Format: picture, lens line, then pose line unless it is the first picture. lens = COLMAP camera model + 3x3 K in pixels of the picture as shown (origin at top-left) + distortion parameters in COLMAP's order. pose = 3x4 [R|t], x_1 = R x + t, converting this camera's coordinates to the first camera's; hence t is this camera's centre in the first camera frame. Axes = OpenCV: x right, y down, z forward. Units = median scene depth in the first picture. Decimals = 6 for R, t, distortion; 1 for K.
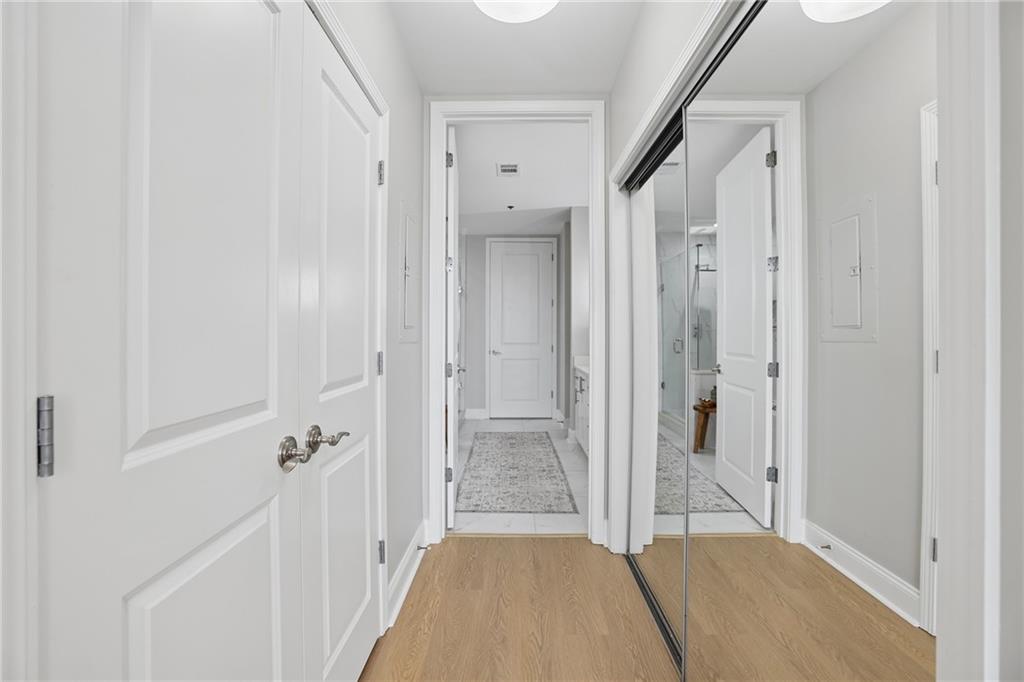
lens RADIAL K [[445.5, 0, 511.3], [0, 445.5, 335.7], [0, 0, 1]] dist [-0.037873, 0.011182]
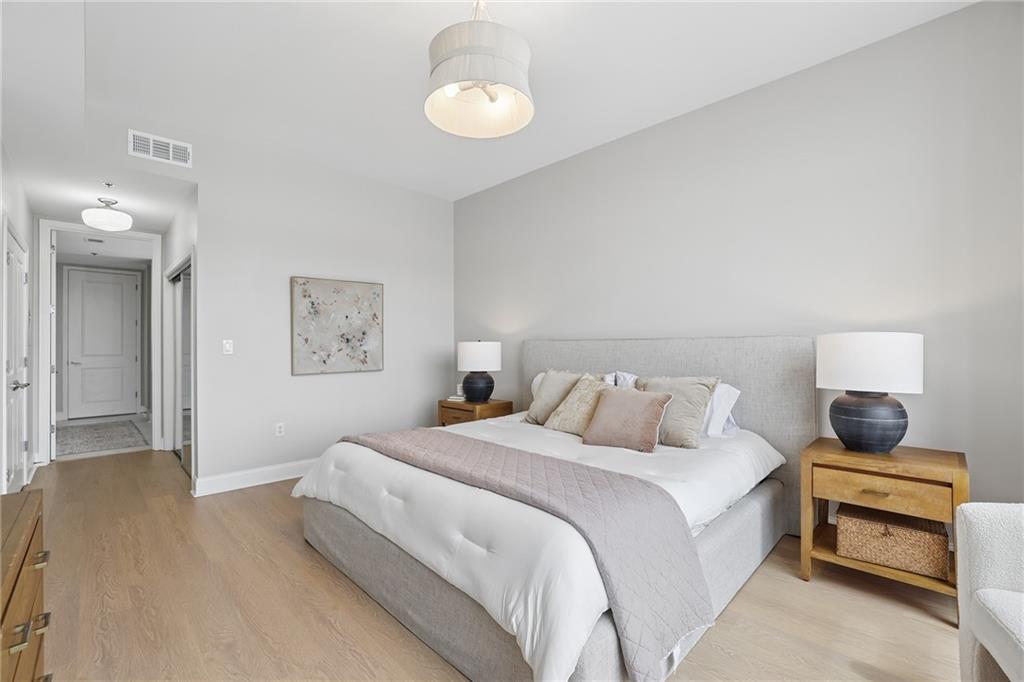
lens RADIAL K [[445.5, 0, 519.8], [0, 445.5, 344.2], [0, 0, 1]] dist [-0.037873, 0.011182]
pose [[0.700476, -0.001172, 0.713675, -0.031012], [0.005624, 0.999977, -0.003878, -0.002238], [-0.713654, 0.006730, 0.700466, -0.713441]]
